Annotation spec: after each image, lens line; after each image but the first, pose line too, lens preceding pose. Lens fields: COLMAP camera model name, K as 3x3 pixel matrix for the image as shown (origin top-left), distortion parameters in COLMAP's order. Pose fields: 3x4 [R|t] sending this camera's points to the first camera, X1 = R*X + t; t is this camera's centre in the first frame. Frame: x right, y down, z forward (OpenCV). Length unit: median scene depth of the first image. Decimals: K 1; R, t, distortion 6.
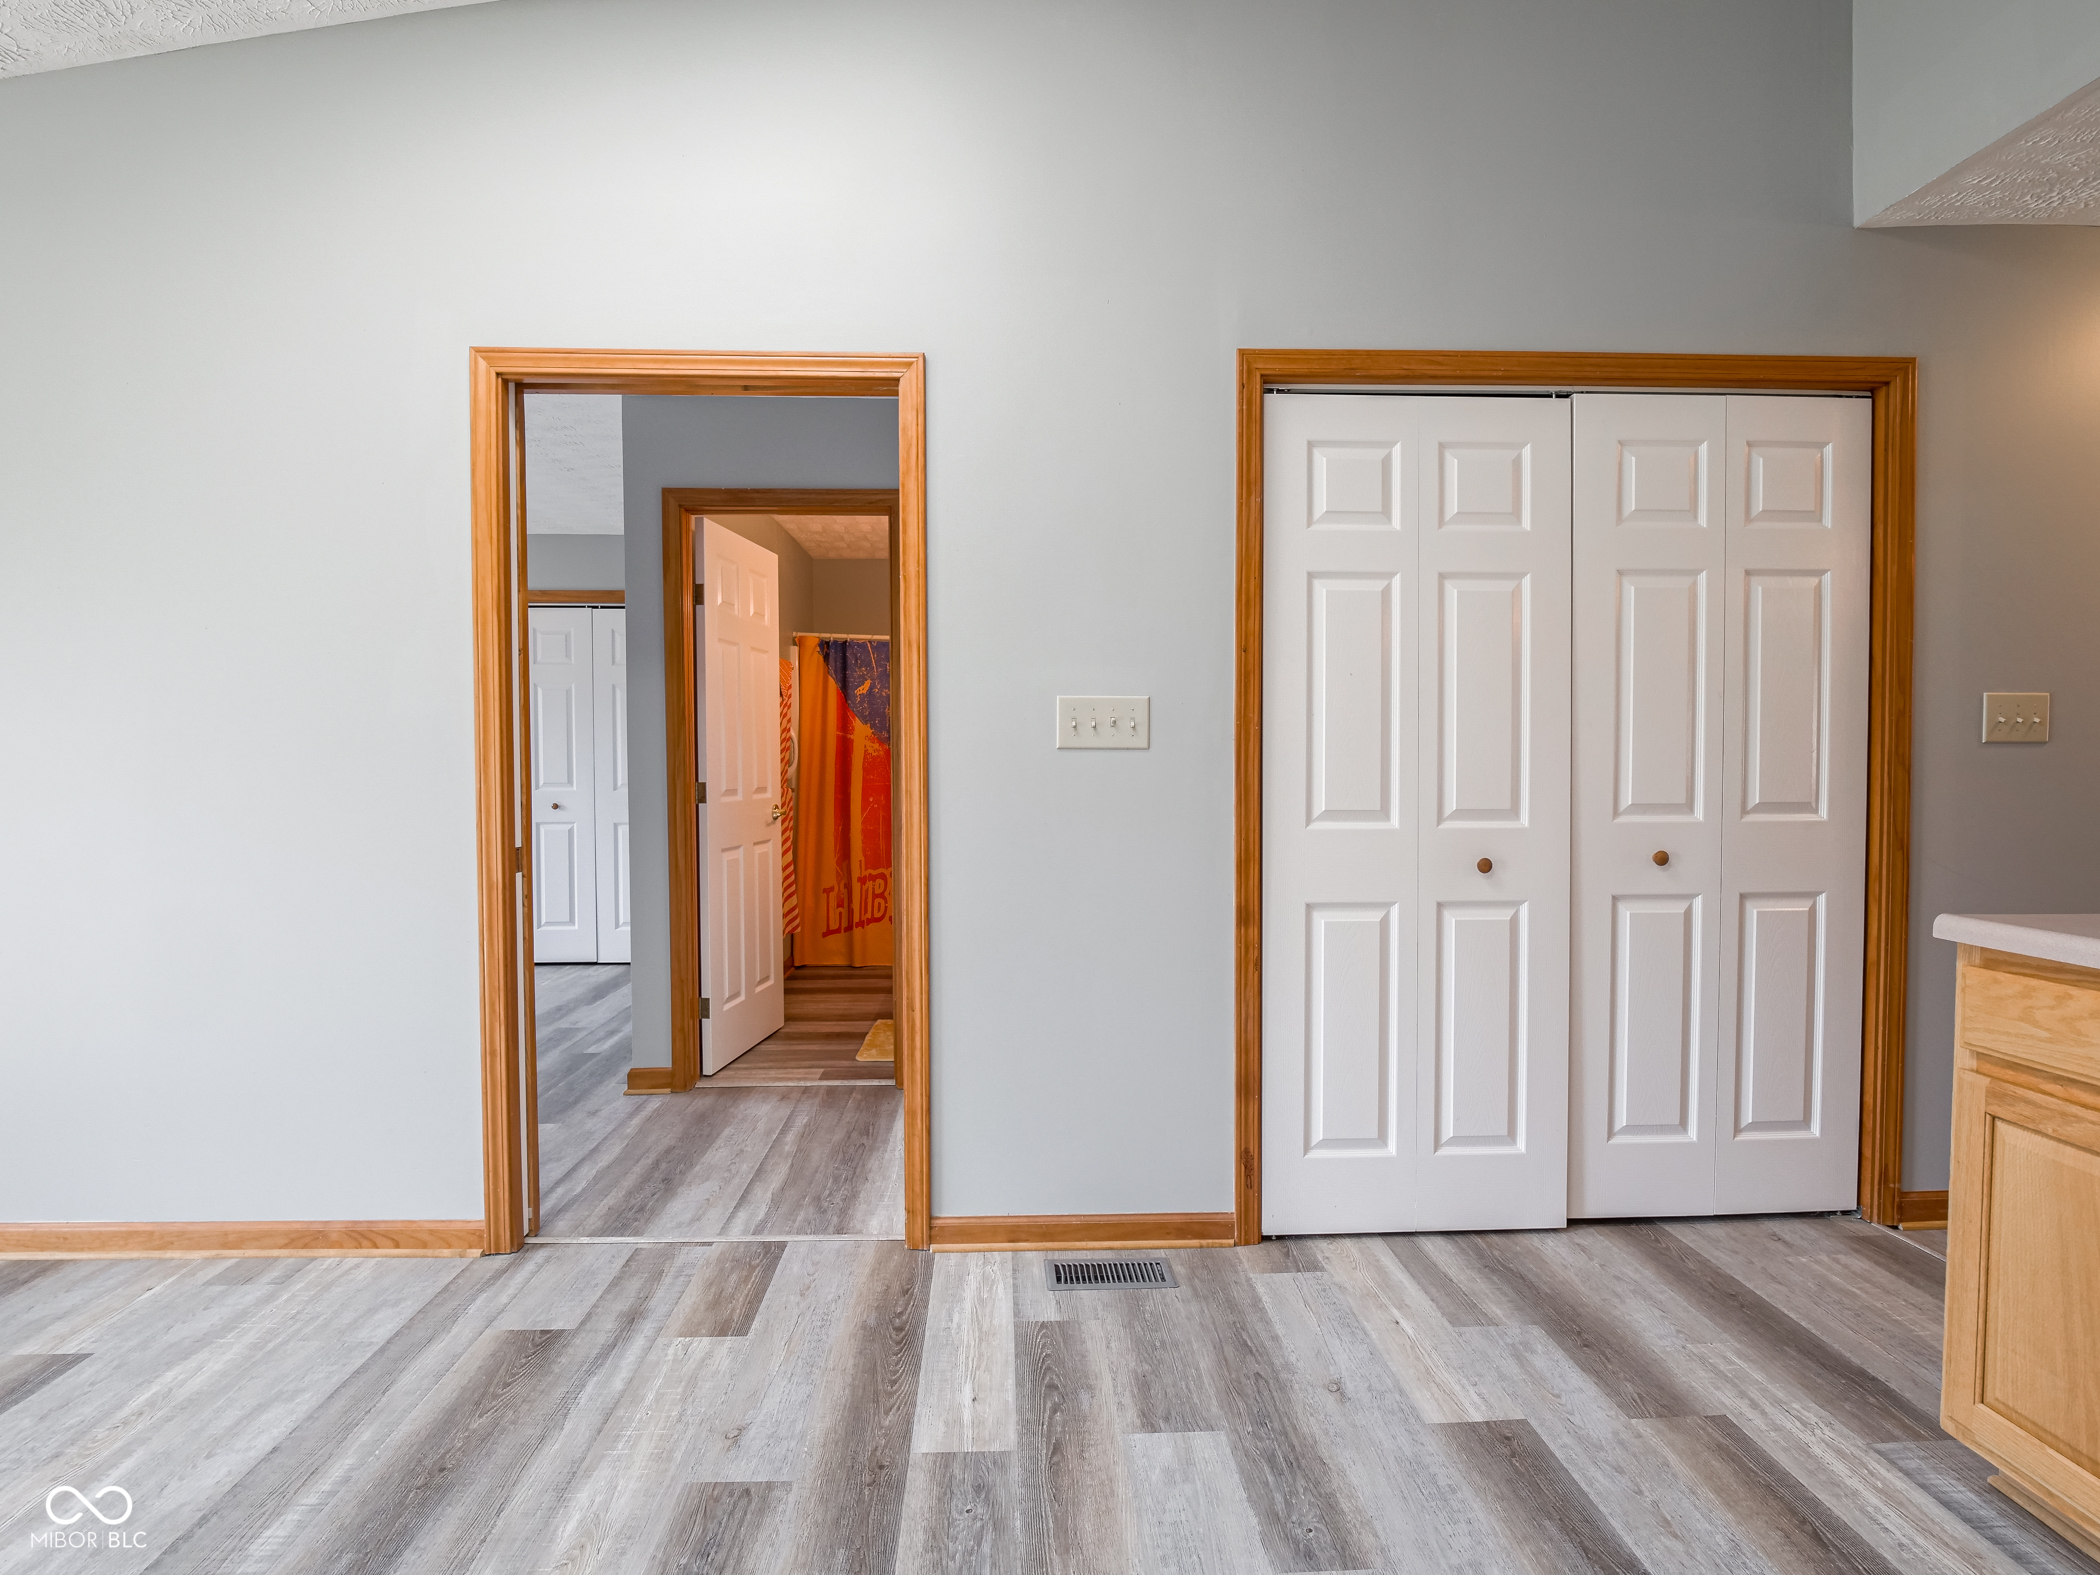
lens RADIAL K [[1064.4, 0, 1061.7], [0, 1064.4, 786.1], [0, 0, 1]] dist [-0.008735, -0.000814]
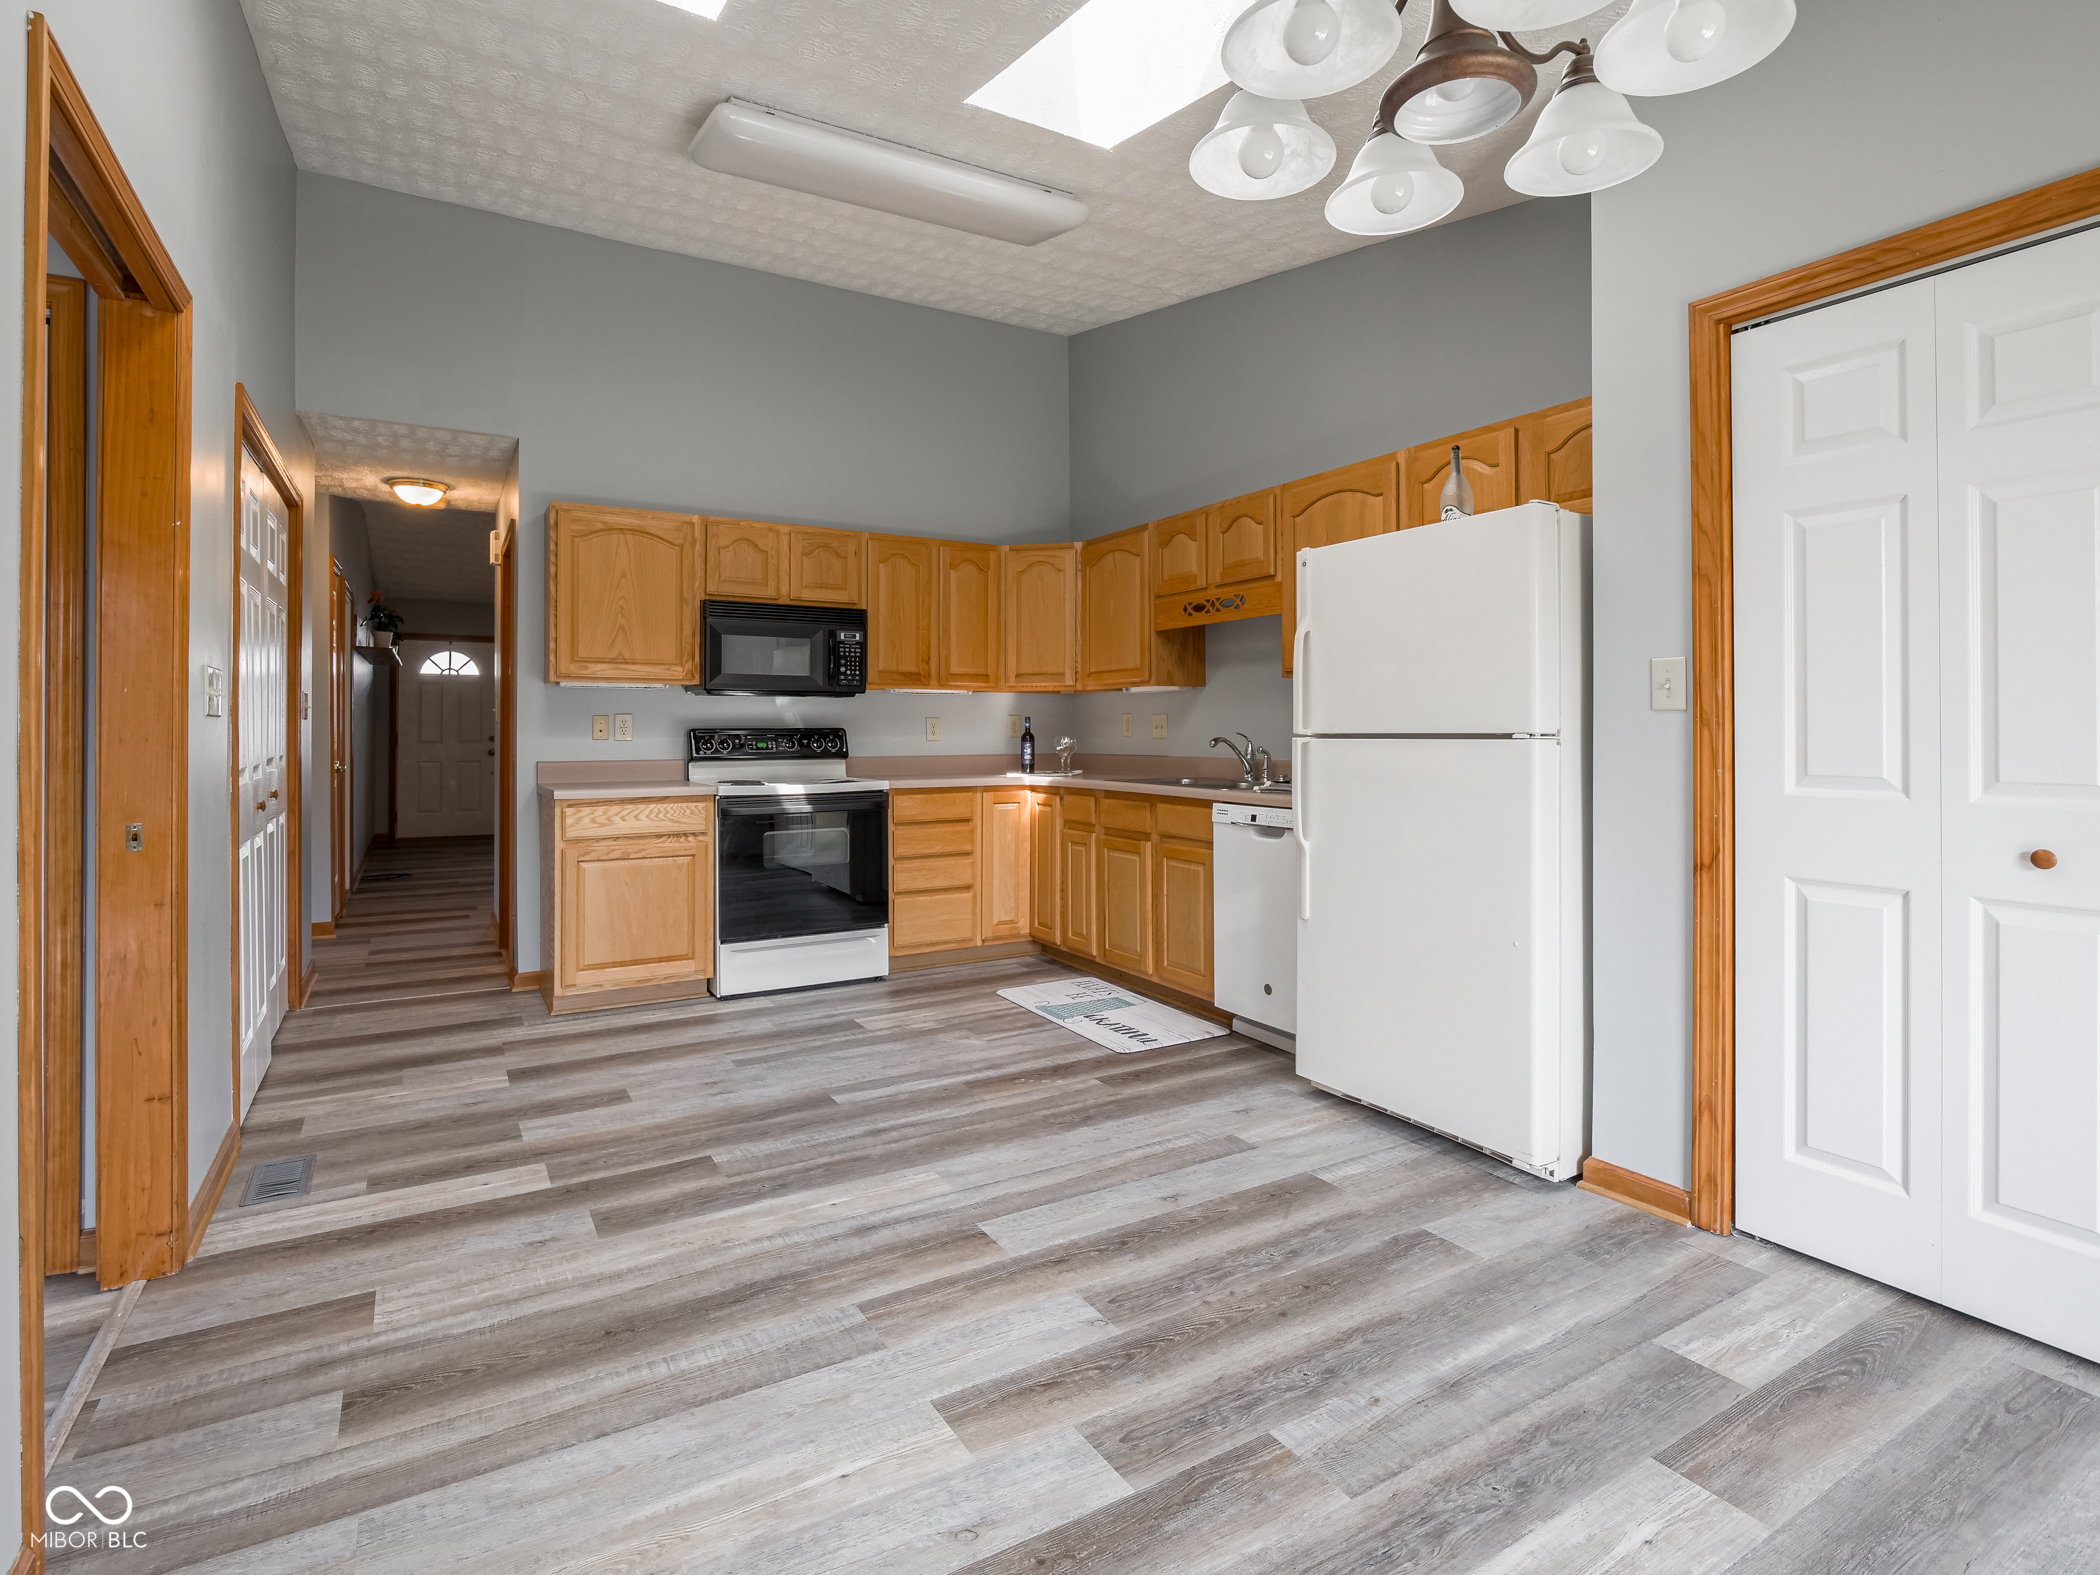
lens RADIAL K [[1064.4, 0, 1086.9], [0, 1064.4, 718.5], [0, 0, 1]] dist [-0.008735, -0.000814]
pose [[-0.521233, 0.022540, 0.853117, -1.506552], [0.035353, 0.999363, -0.004804, 0.005361], [-0.852682, 0.027657, -0.521698, 0.927502]]
